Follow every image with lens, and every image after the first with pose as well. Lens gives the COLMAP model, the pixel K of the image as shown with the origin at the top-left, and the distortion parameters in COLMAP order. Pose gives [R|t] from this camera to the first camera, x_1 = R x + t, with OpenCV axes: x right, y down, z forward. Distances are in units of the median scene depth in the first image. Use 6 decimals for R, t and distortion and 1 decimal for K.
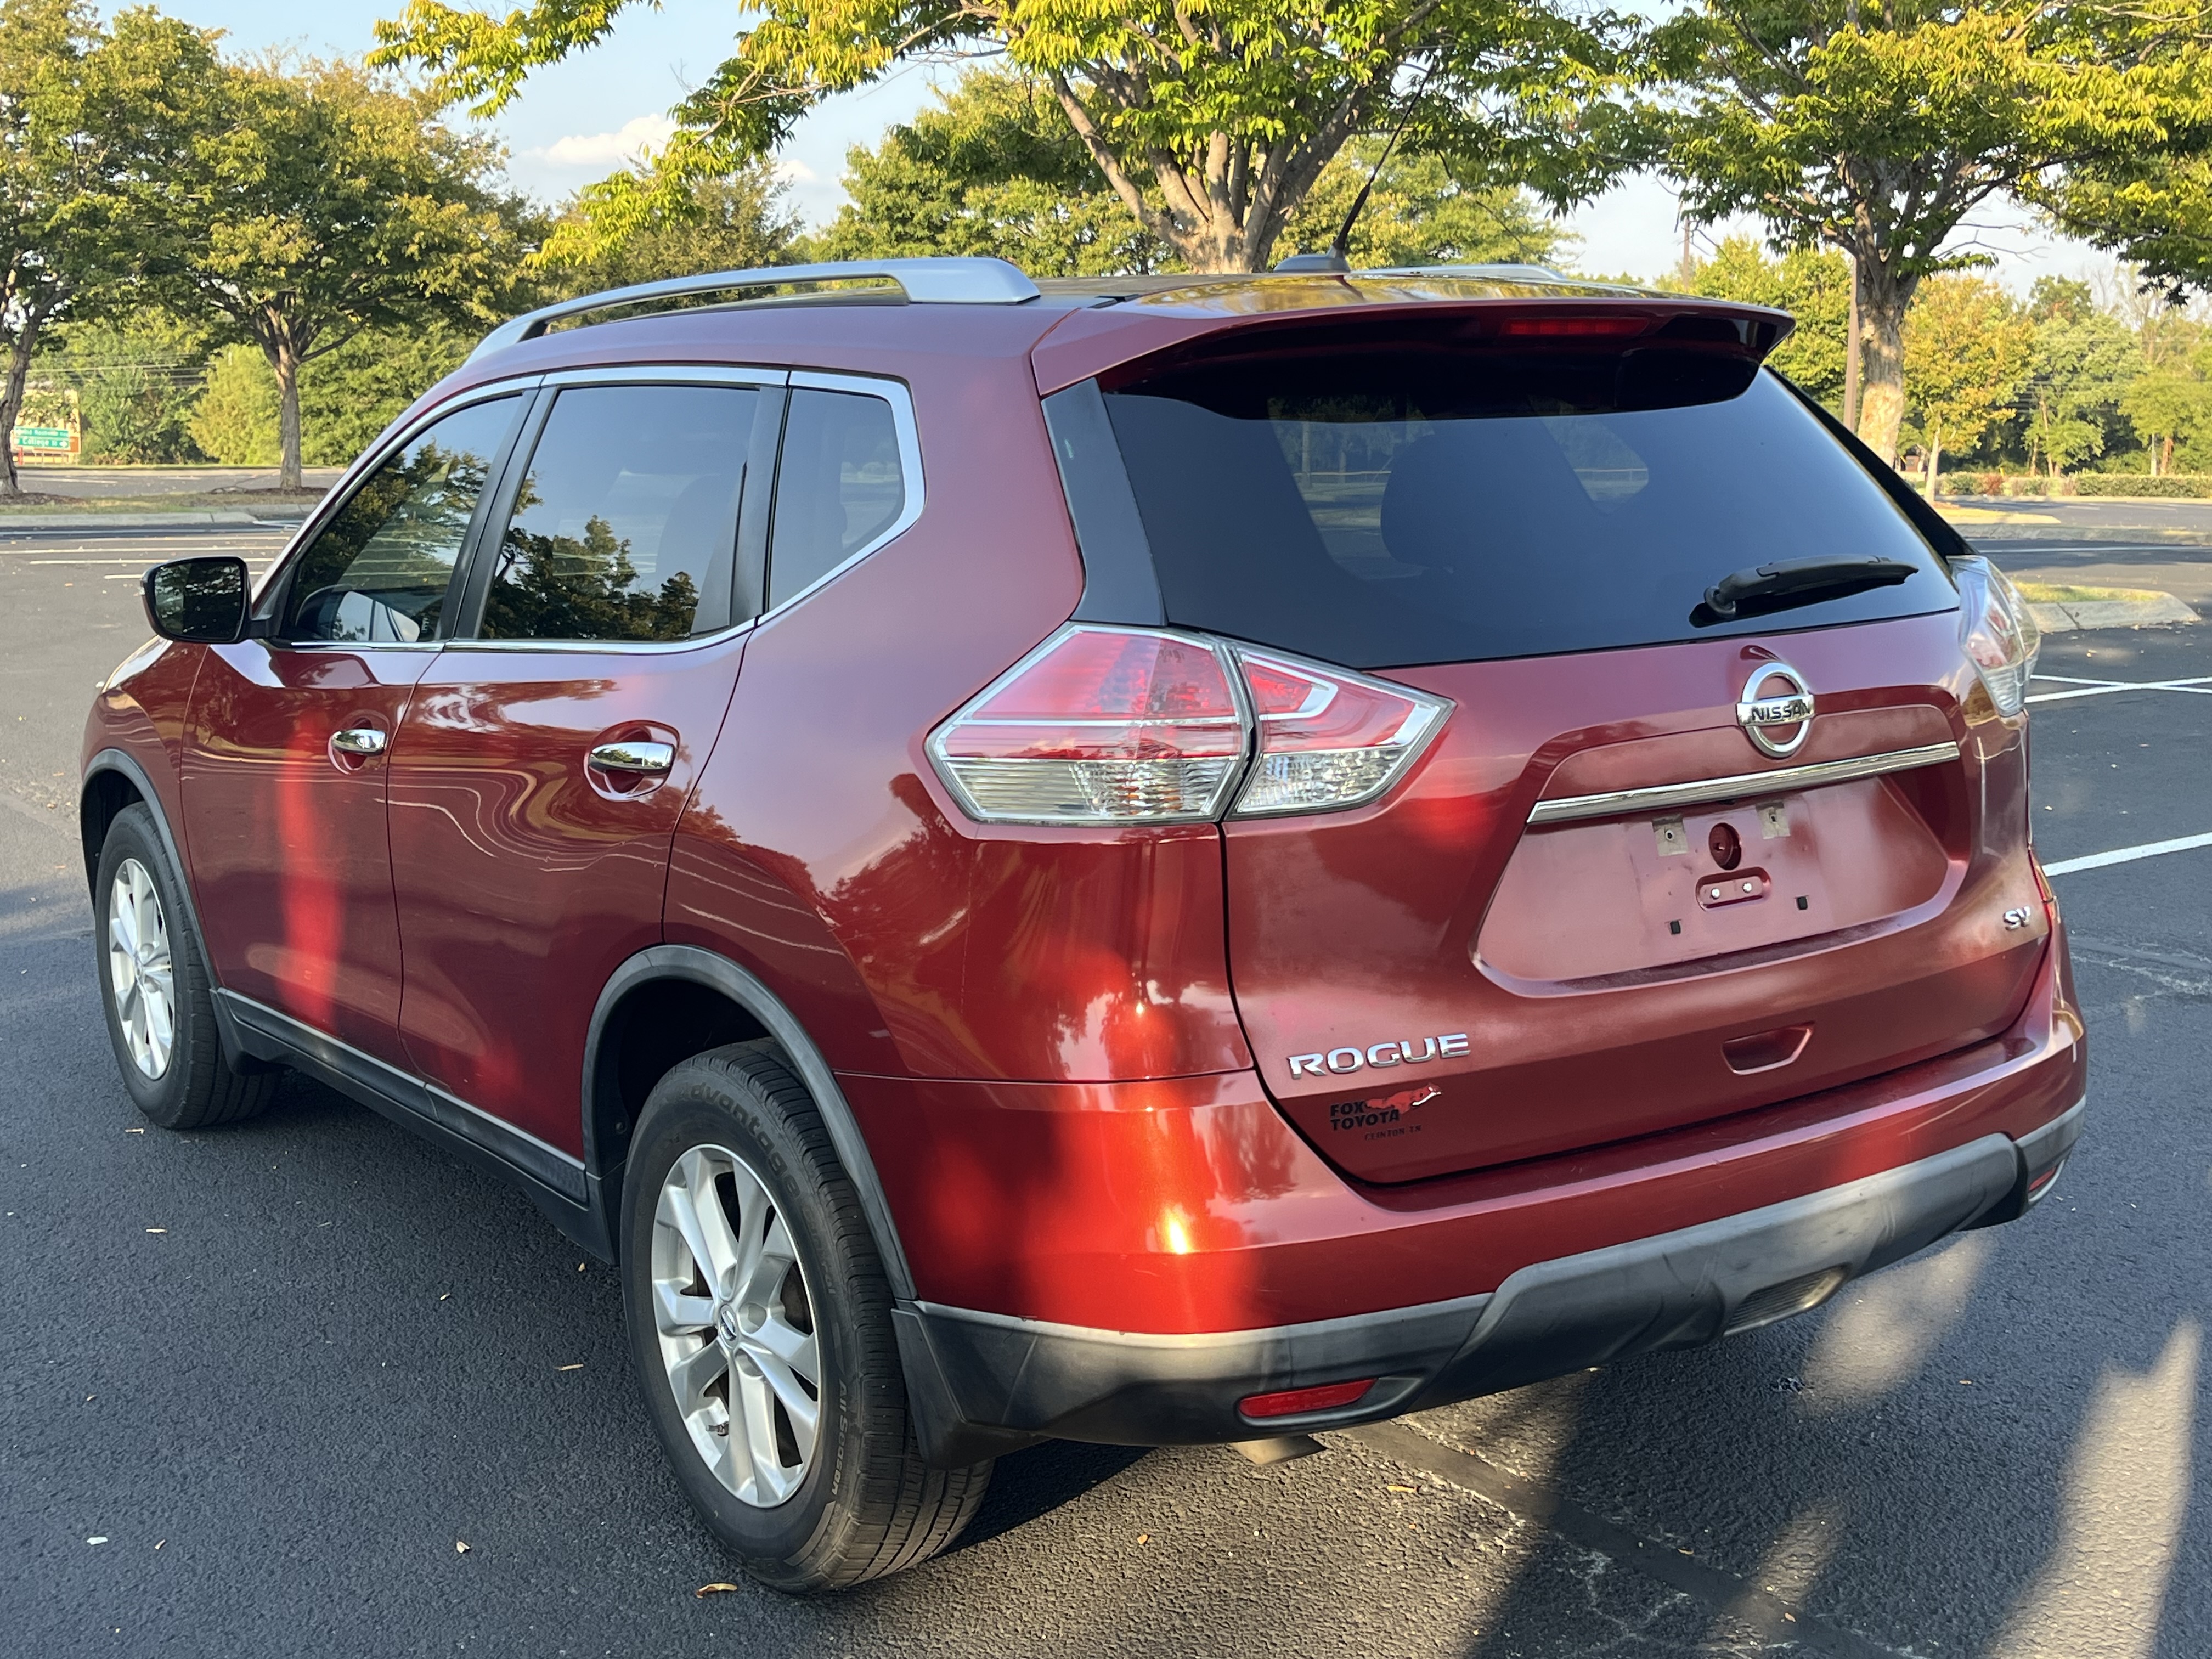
lens RADIAL K [[2613.0, 0, 1106.0], [0, 2613.0, 829.5], [0, 0, 1]] dist [0.025997, 0.006552]
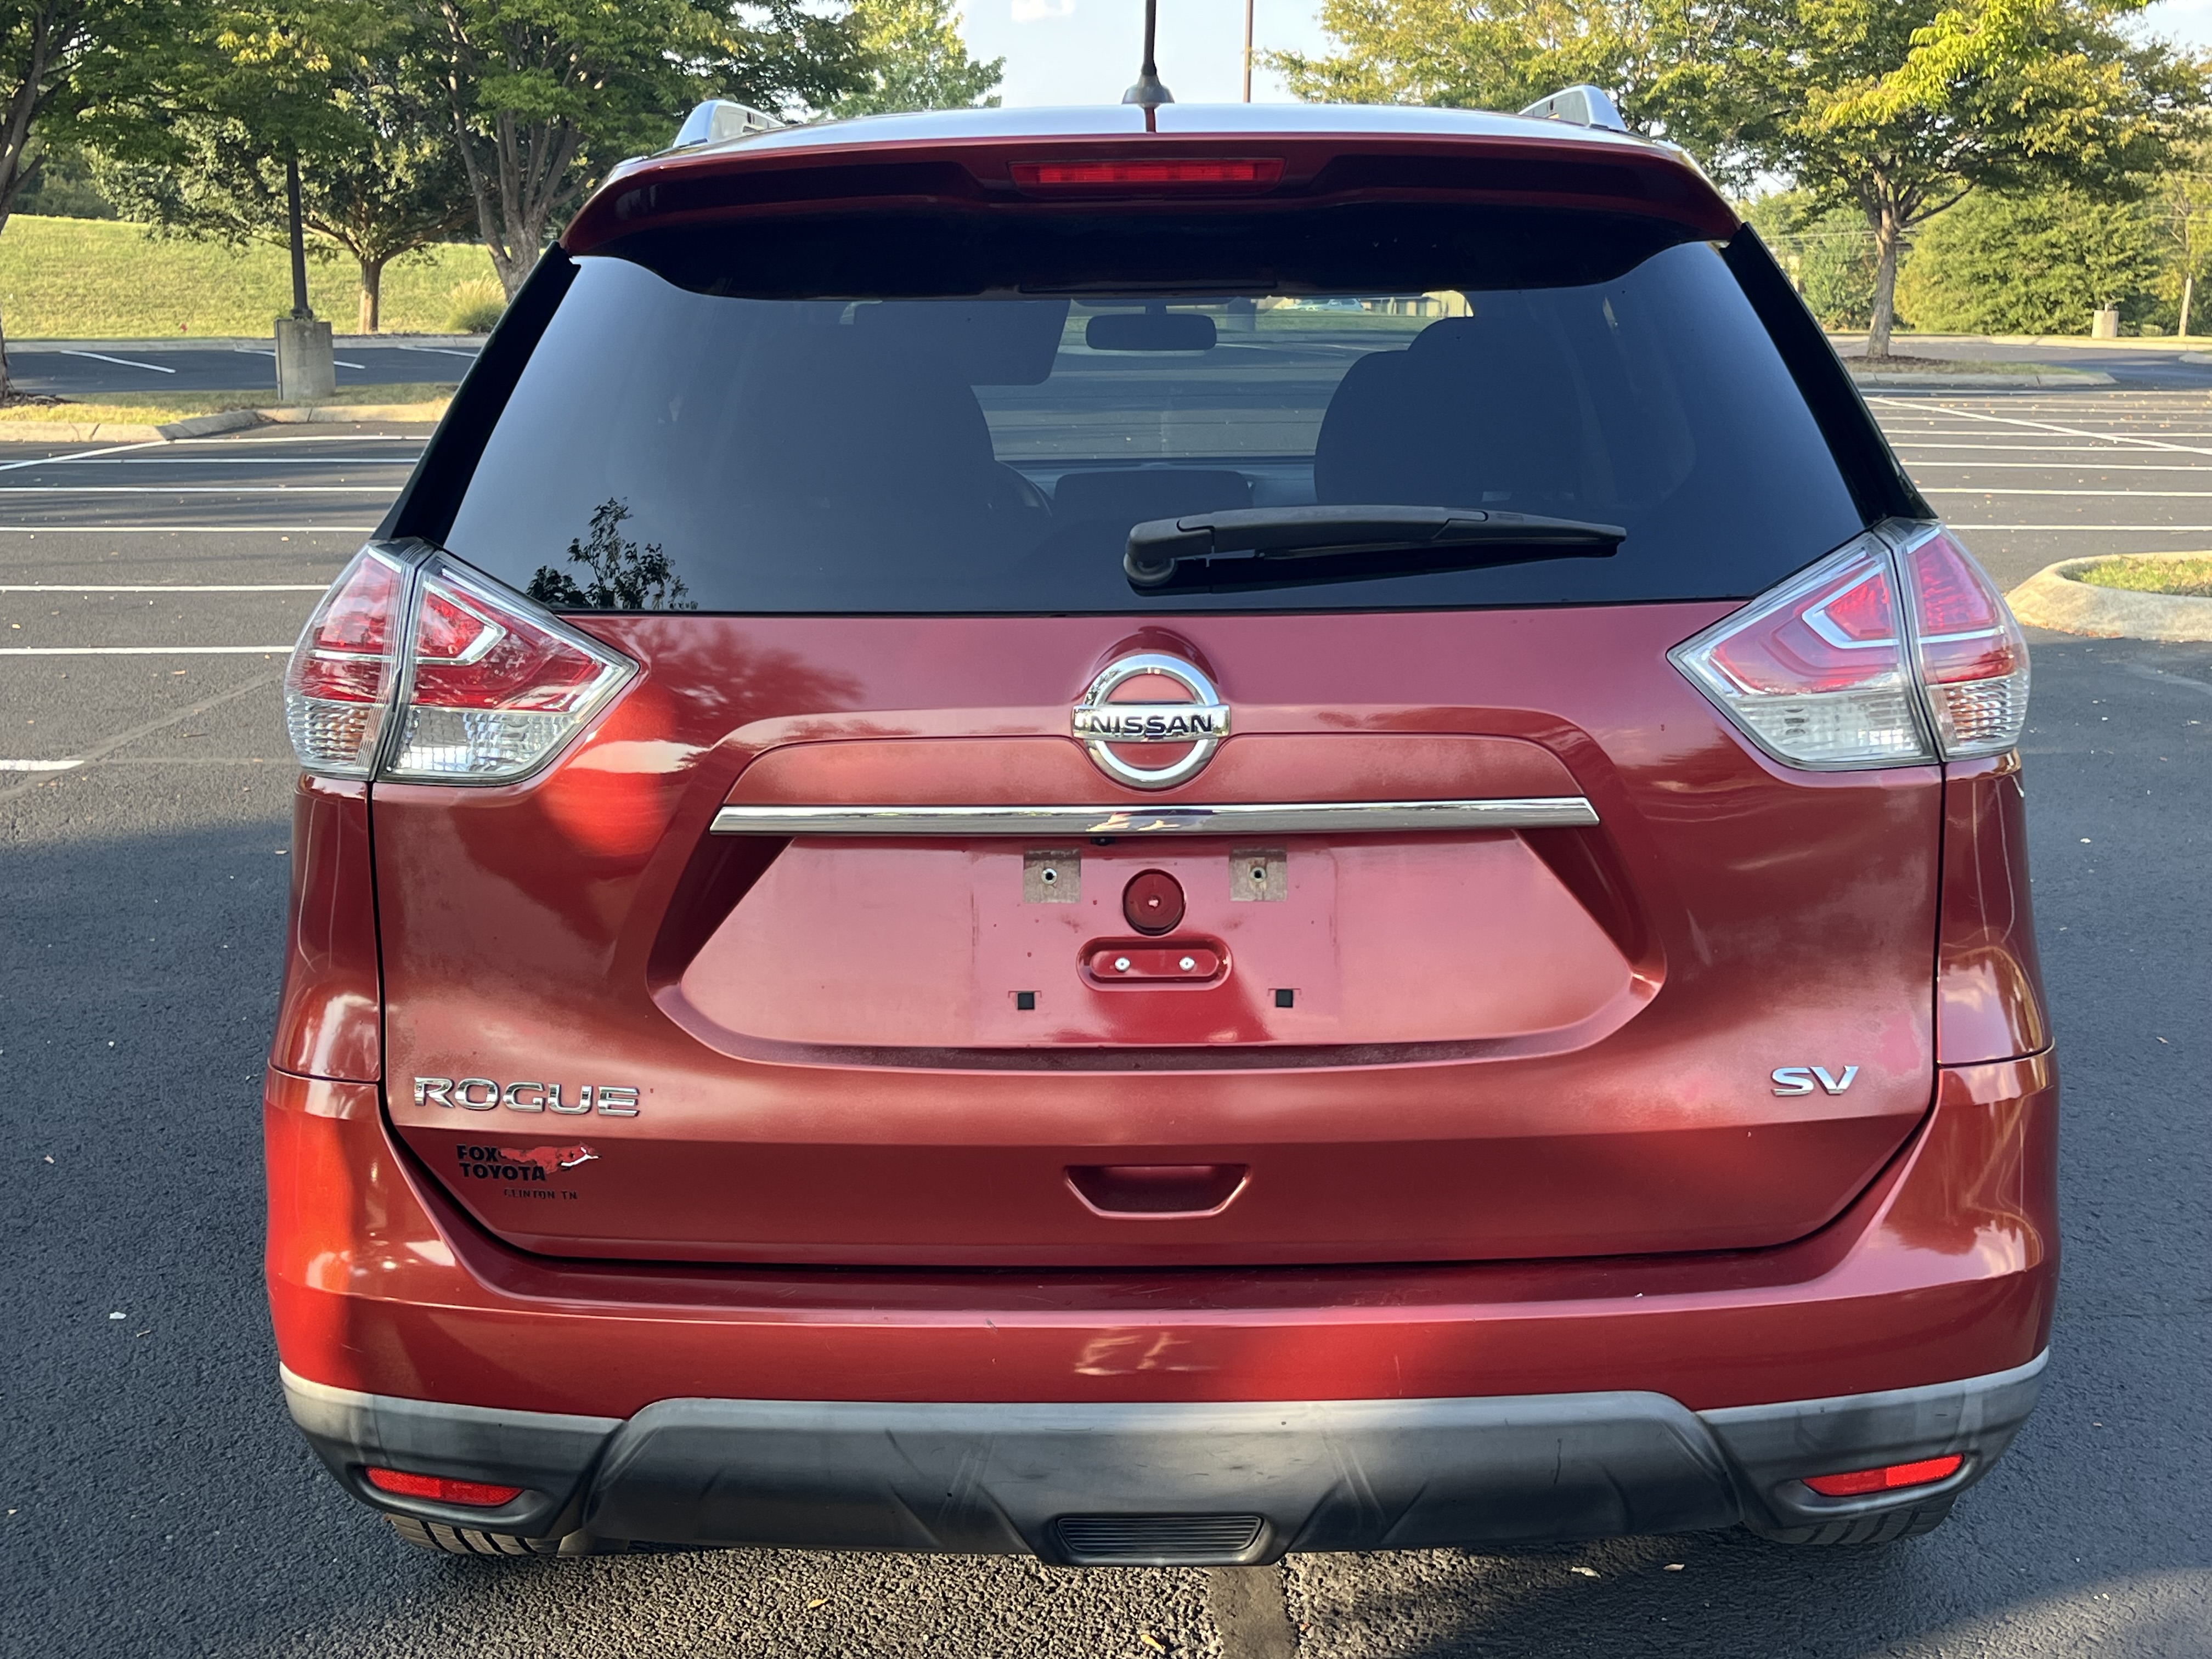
lens RADIAL K [[2585.3, 0, 1100.9], [0, 2585.3, 866.5], [0, 0, 1]] dist [0.007002, 0.045509]
pose [[0.809494, 0.136855, -0.570956, 0.042376], [-0.099277, 0.990357, 0.096630, -0.004751], [0.578675, -0.021538, 0.815274, 0.028113]]
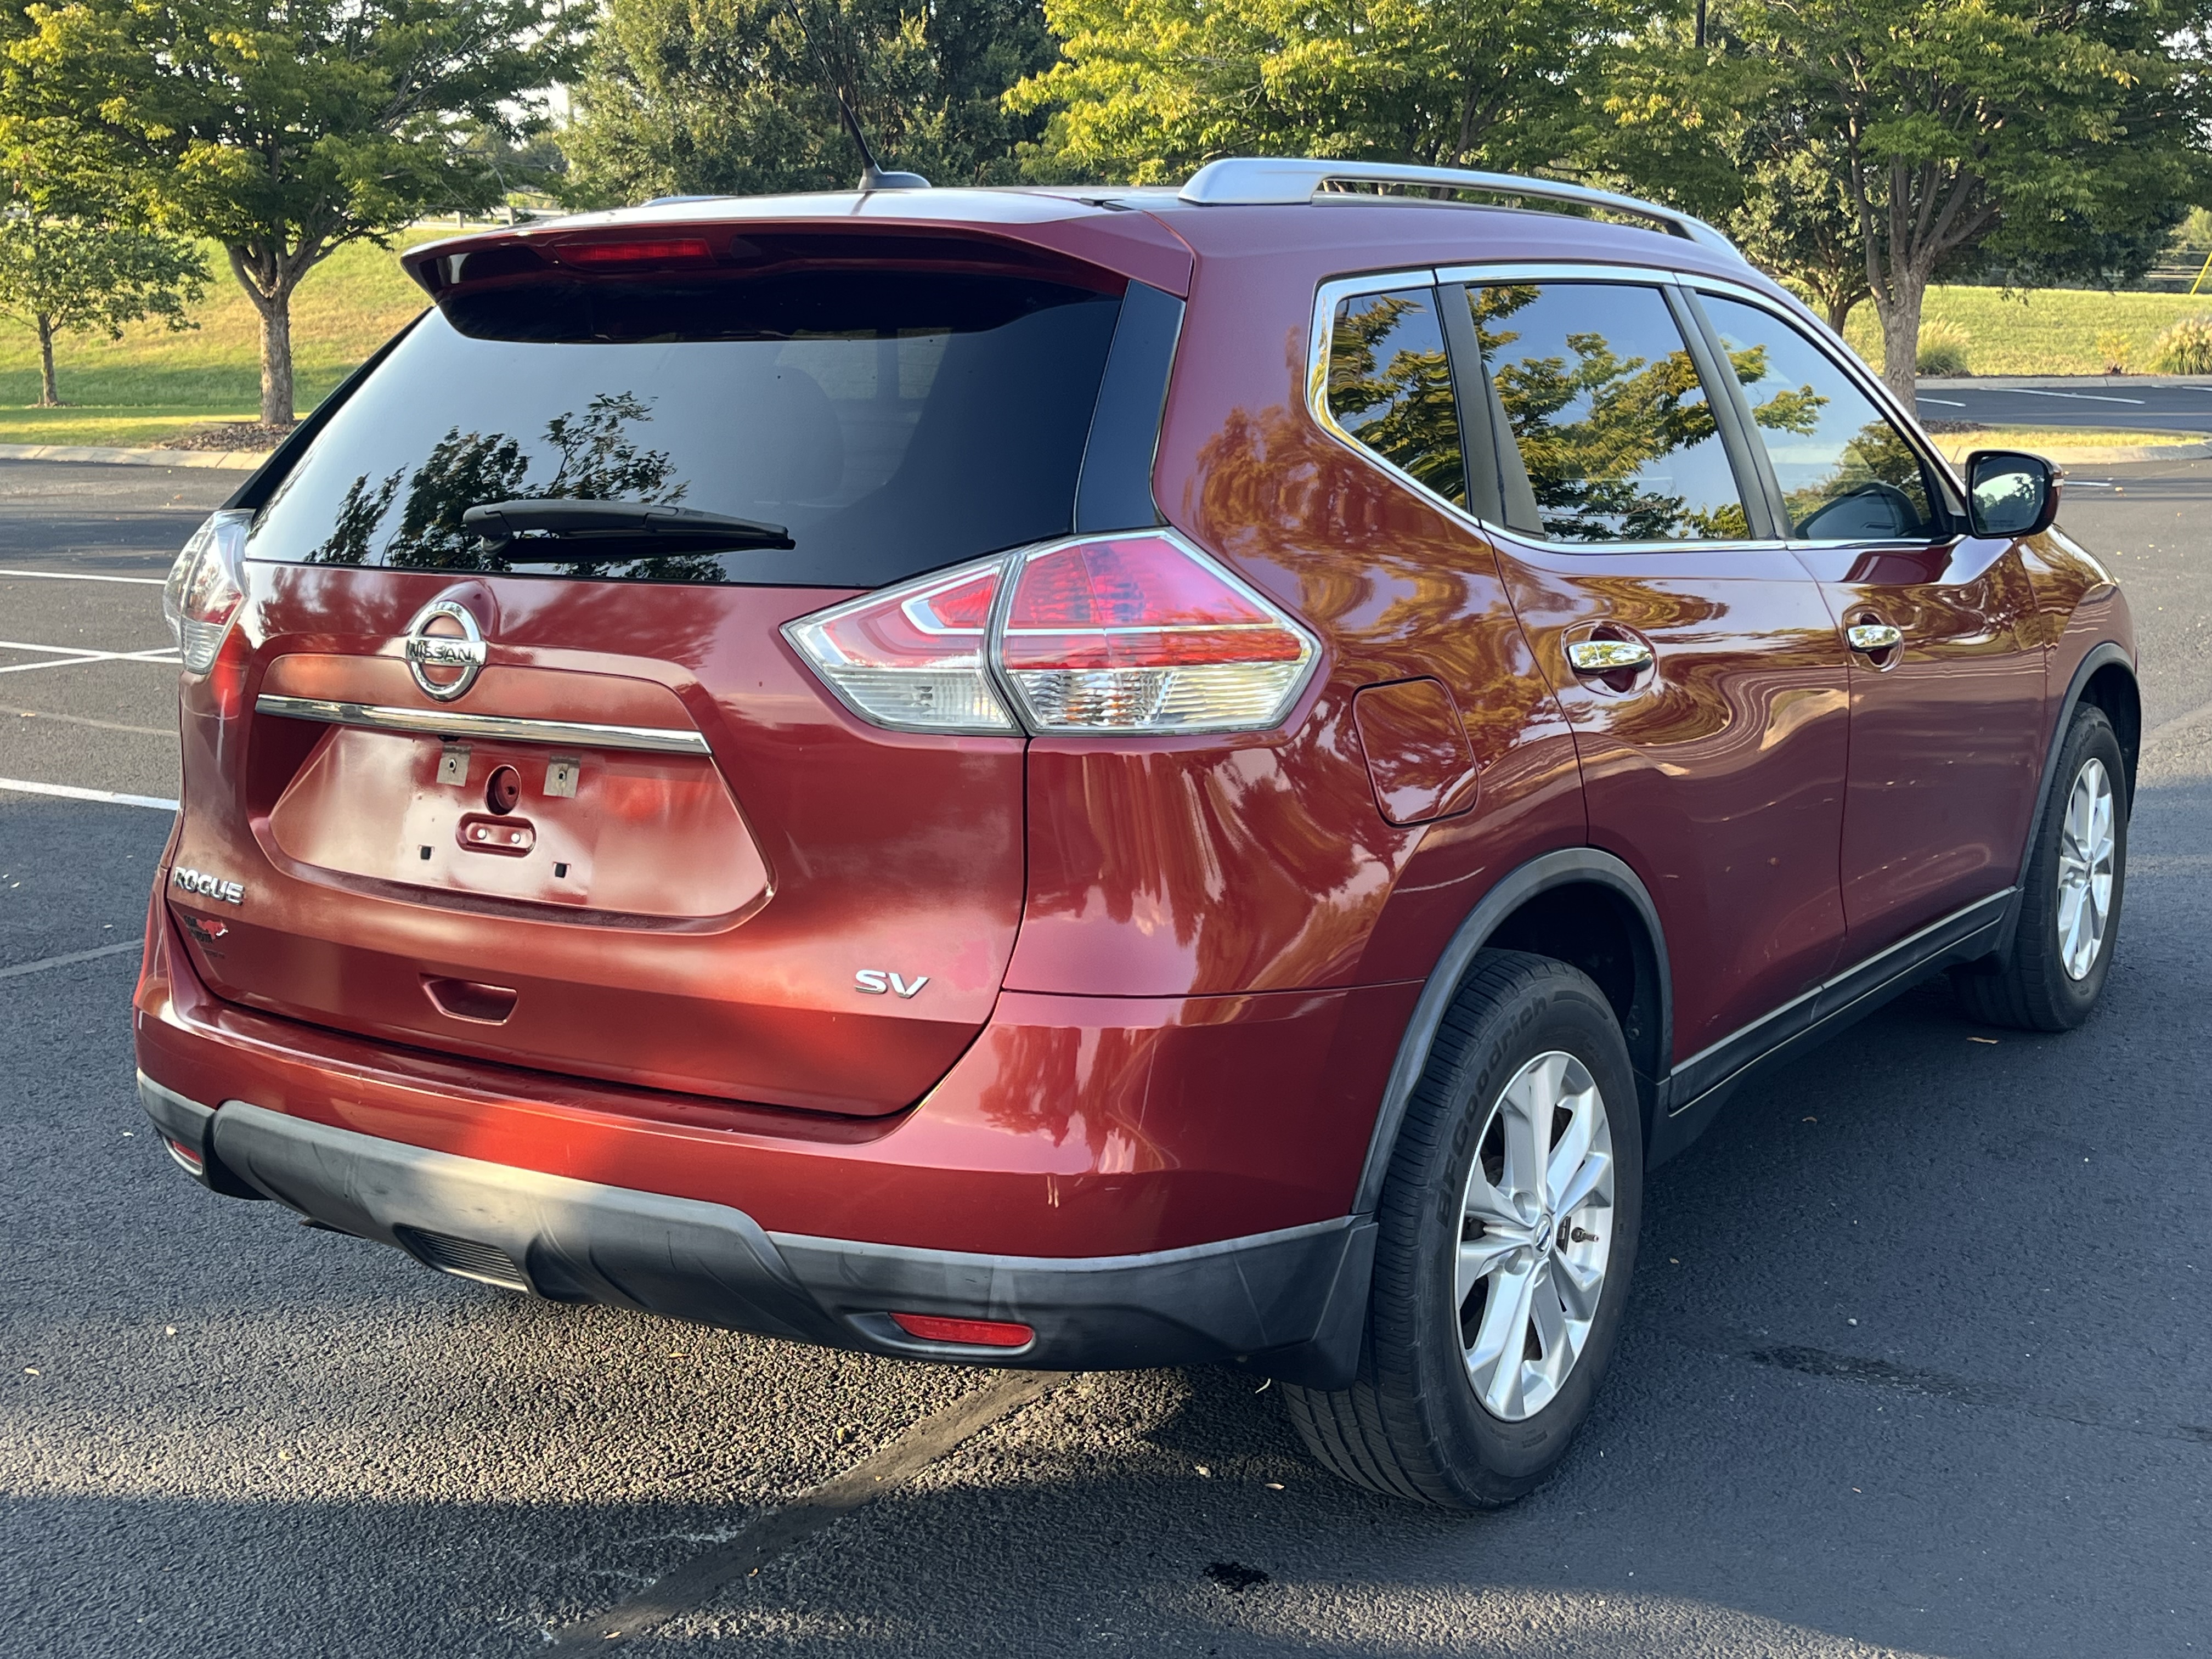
lens RADIAL K [[2602.9, 0, 1106.0], [0, 2602.9, 829.5], [0, 0, 1]] dist [0.017863, -0.018650]
pose [[0.357503, 0.178767, -0.916643, 0.081876], [-0.140884, 0.980600, 0.136294, -0.009729], [0.923225, 0.080415, 0.375752, 0.057078]]
